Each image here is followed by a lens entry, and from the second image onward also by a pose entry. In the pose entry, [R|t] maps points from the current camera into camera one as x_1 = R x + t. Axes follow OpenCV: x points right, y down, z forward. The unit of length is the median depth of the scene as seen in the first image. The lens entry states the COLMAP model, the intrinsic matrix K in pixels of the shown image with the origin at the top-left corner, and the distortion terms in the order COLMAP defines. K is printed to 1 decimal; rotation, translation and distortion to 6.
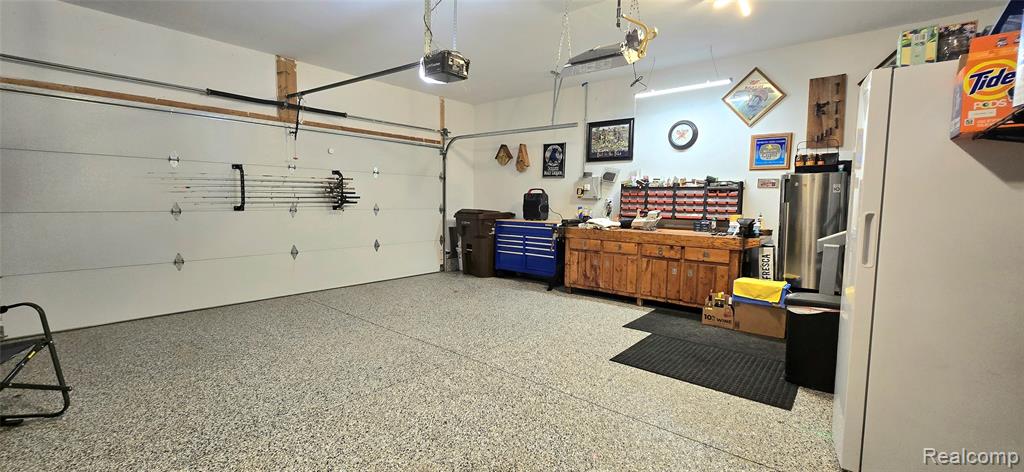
lens RADIAL K [[418.4, 0, 510.3], [0, 418.4, 233.9], [0, 0, 1]] dist [-0.006297, 0.001075]
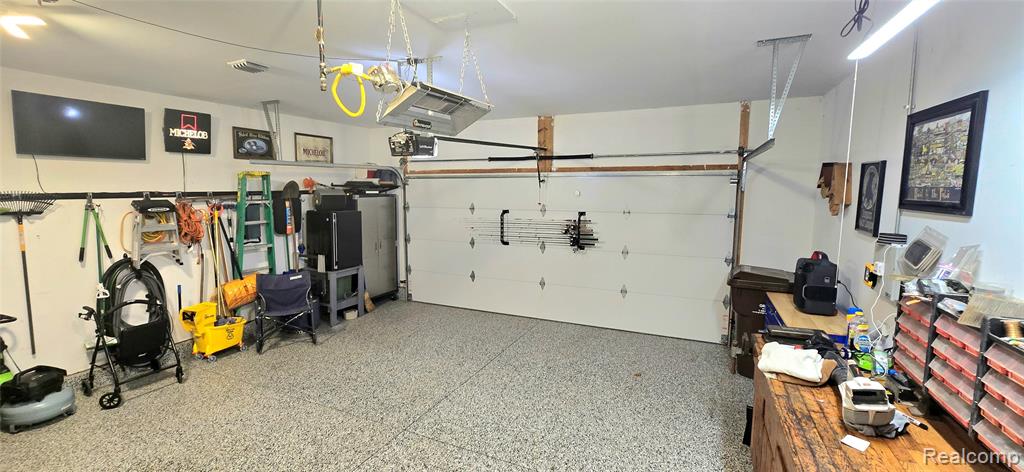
lens RADIAL K [[418.4, 0, 510.8], [0, 418.4, 233.4], [0, 0, 1]] dist [-0.006297, 0.001075]
pose [[0.271419, 0.090781, -0.958170, 0.517020], [-0.076059, 0.994451, 0.072674, -0.158436], [0.959451, 0.053152, 0.276818, 0.546055]]
